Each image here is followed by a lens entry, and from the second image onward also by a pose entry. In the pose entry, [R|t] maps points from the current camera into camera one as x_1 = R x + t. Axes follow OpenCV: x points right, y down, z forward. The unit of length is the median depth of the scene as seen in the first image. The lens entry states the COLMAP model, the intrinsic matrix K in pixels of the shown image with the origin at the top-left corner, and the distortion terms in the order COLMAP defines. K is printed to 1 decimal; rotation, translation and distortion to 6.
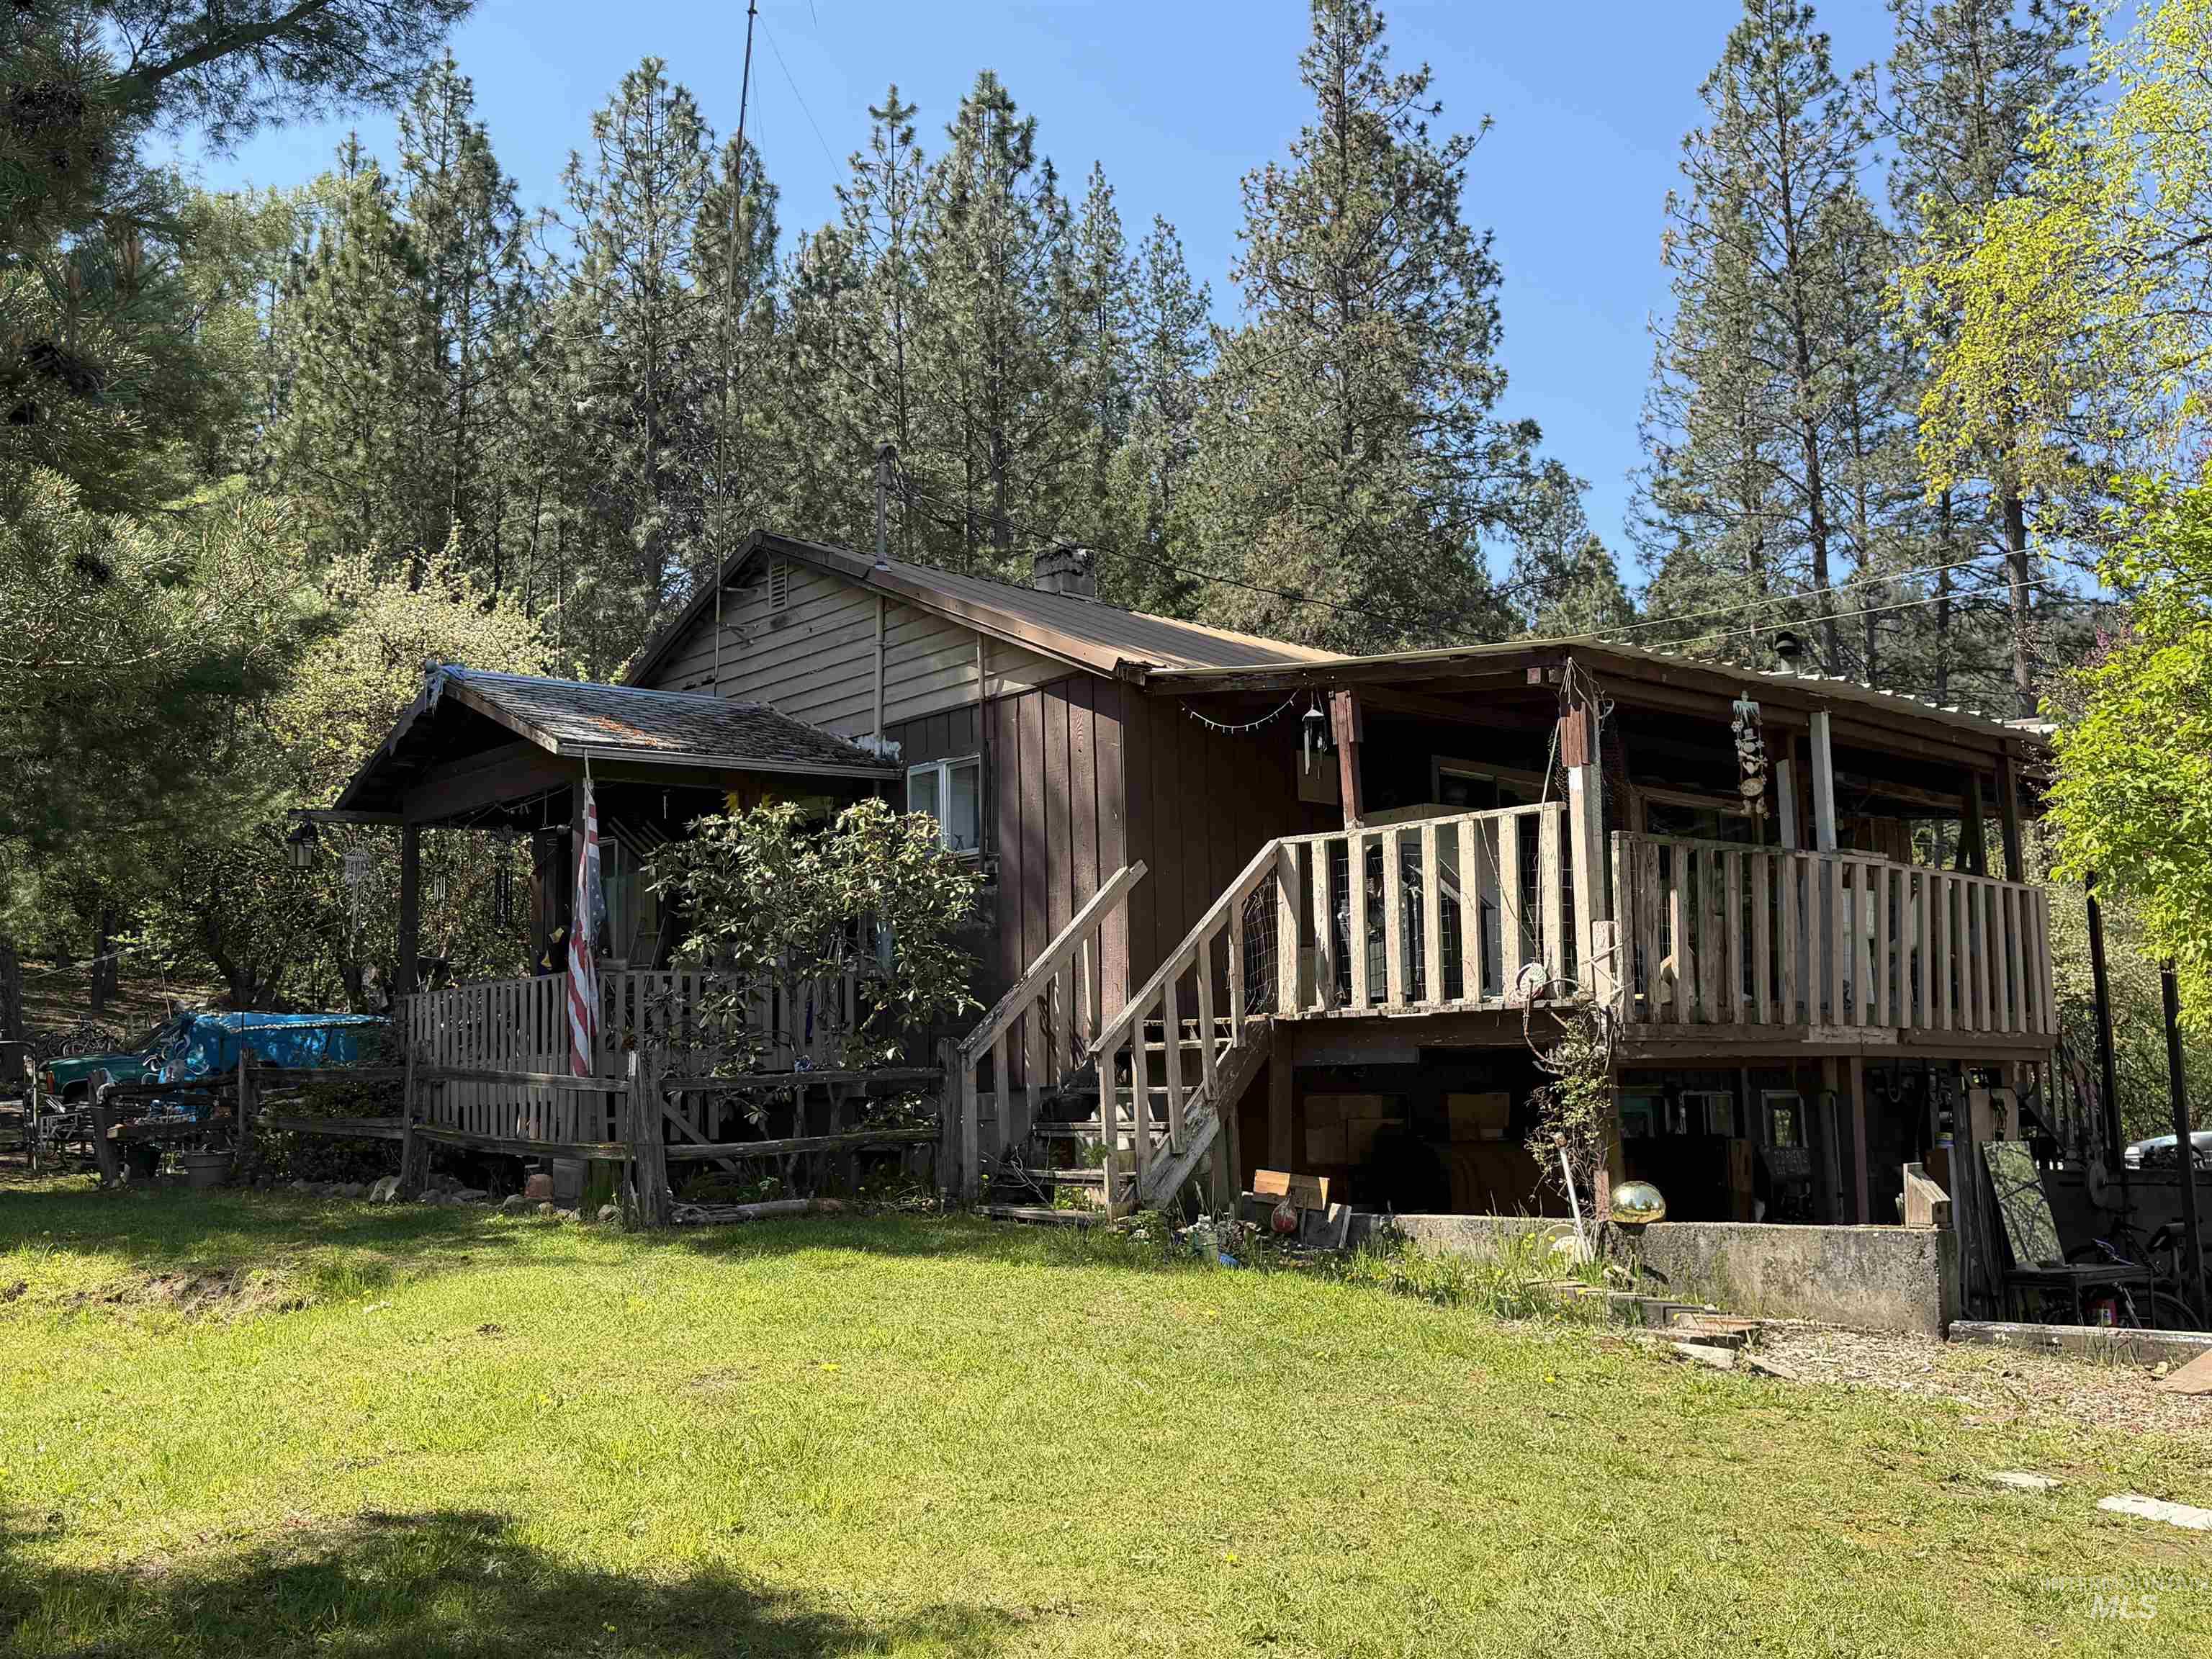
lens RADIAL K [[2074.1, 0, 1109.0], [0, 2074.1, 835.7], [0, 0, 1]] dist [0.055259, 0.000000]
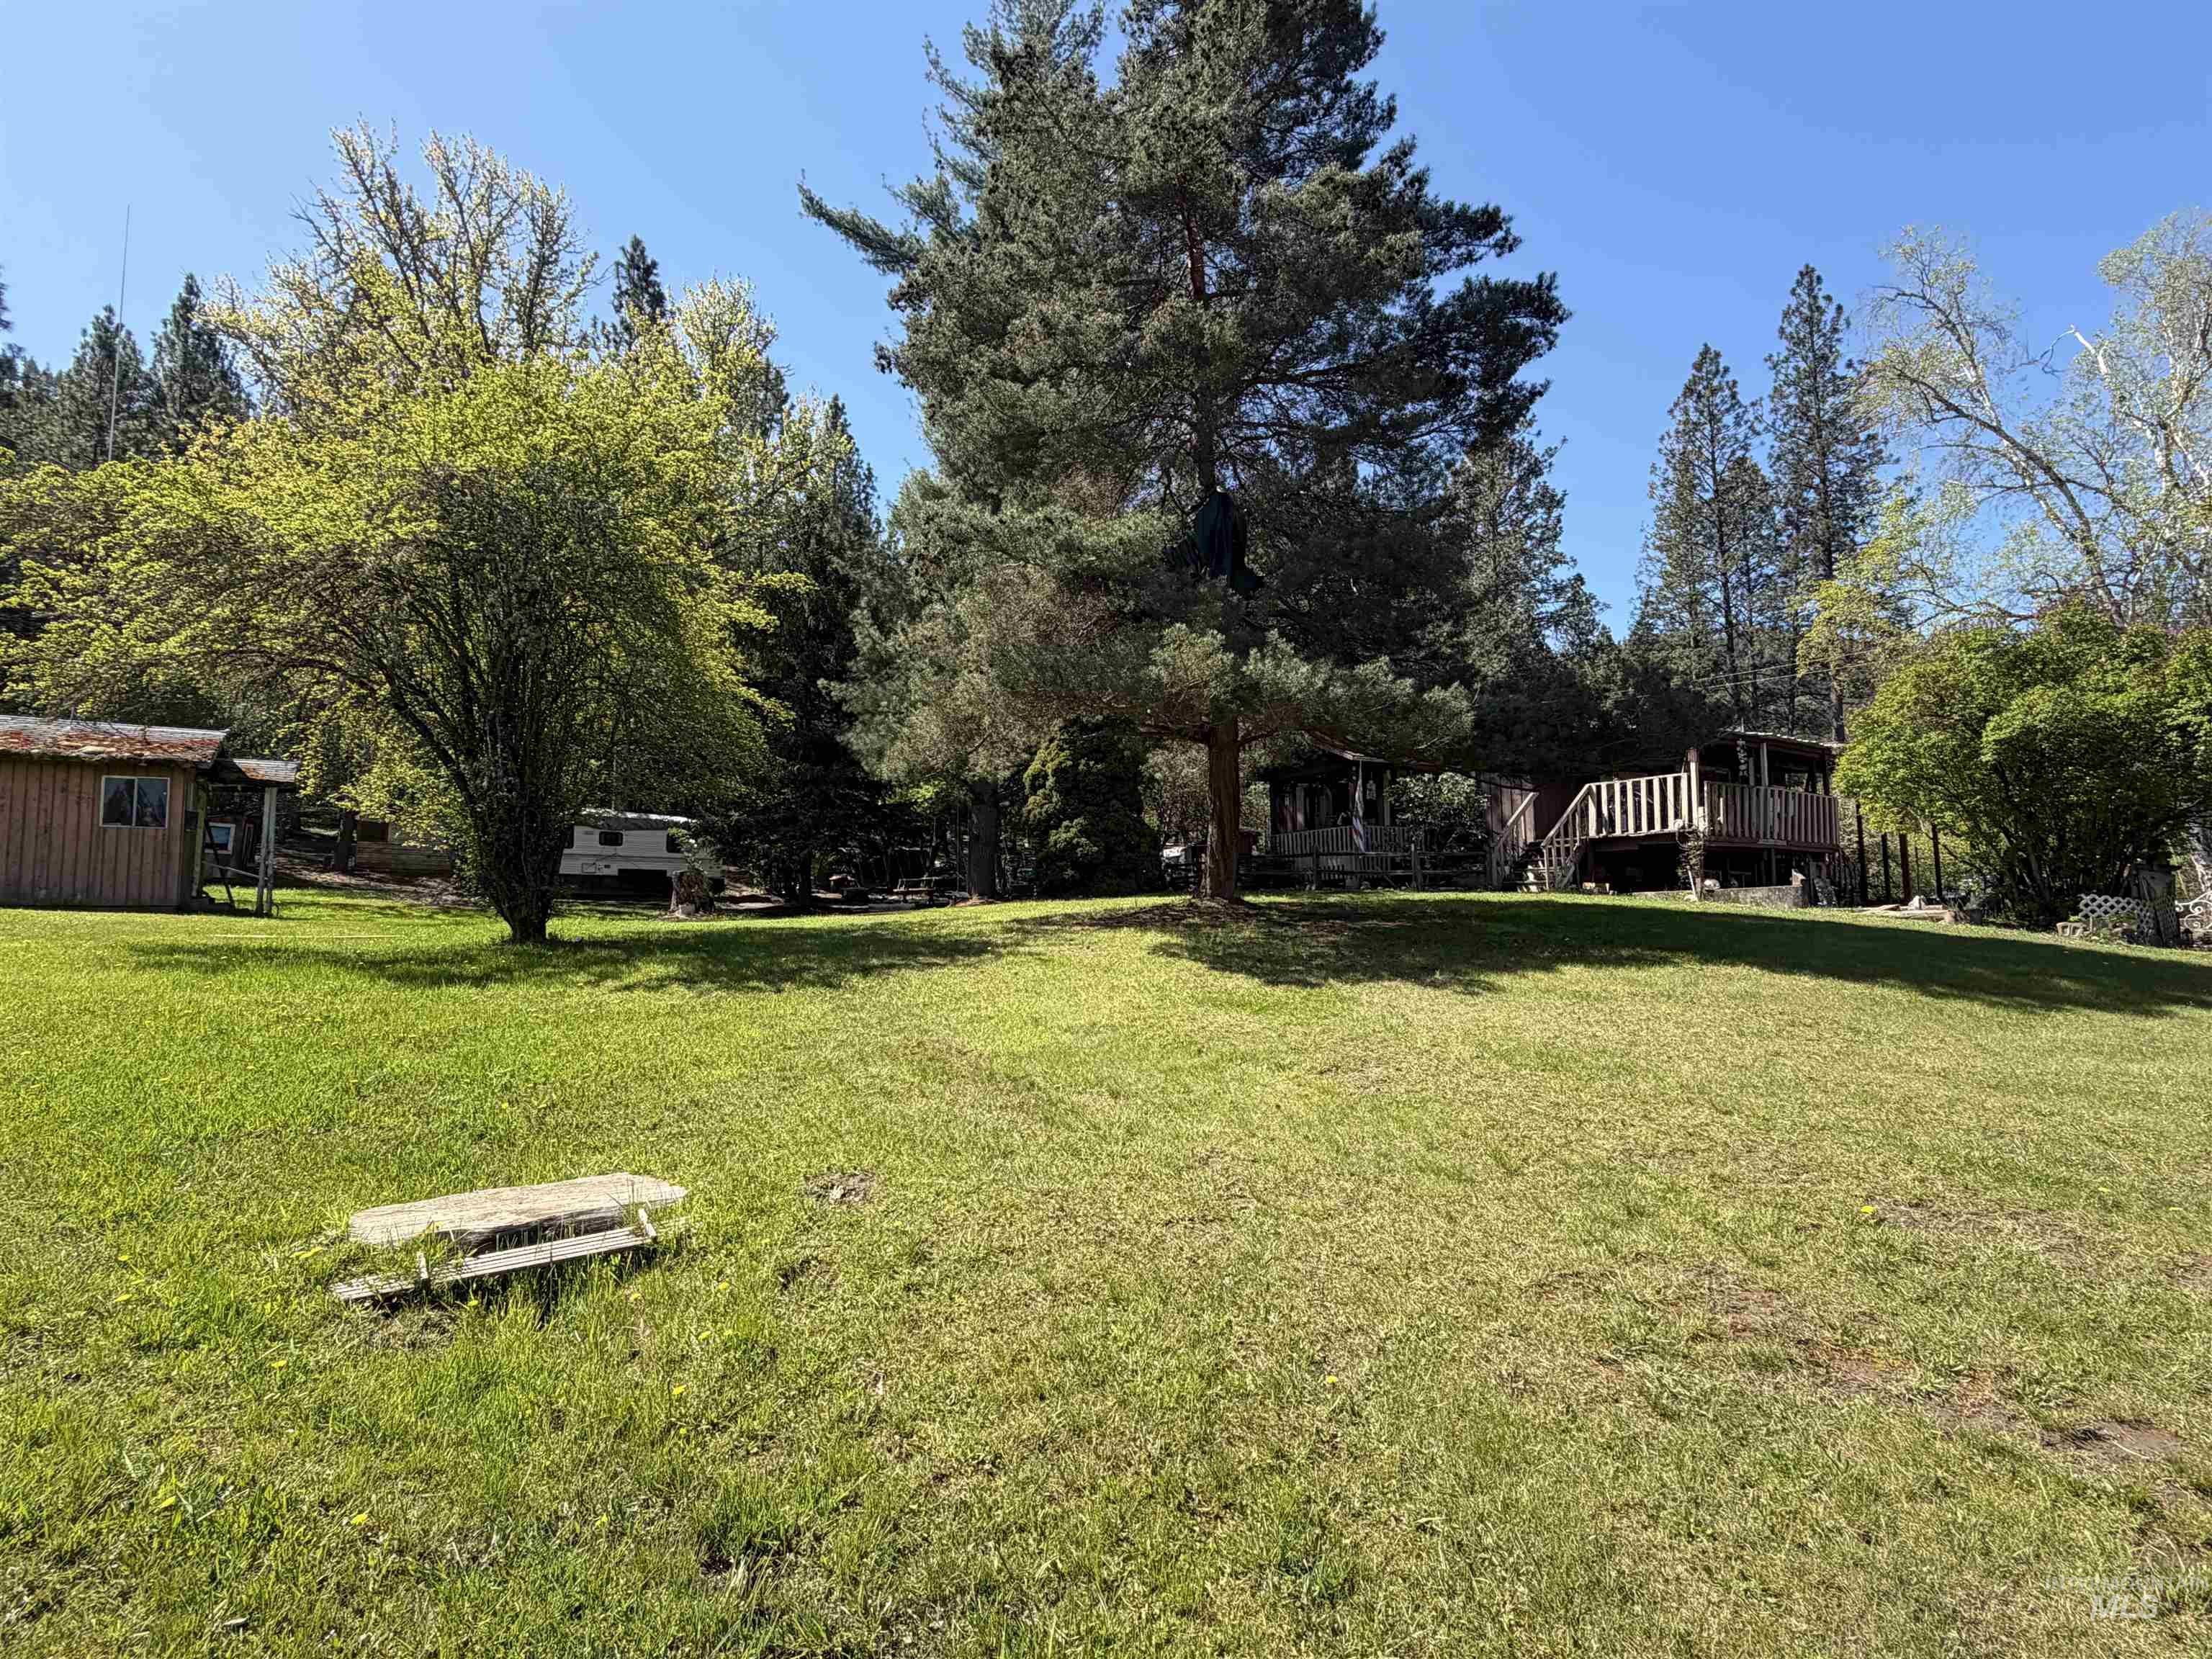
lens RADIAL K [[1111.5, 0, 1111.0], [0, 1111.5, 836.2], [0, 0, 1]] dist [-0.000669, -0.000392]
pose [[0.986194, -0.000301, -0.165596, -0.308634], [0.008605, 0.998740, 0.049434, -0.007558], [0.165373, -0.050176, 0.984954, -0.722158]]
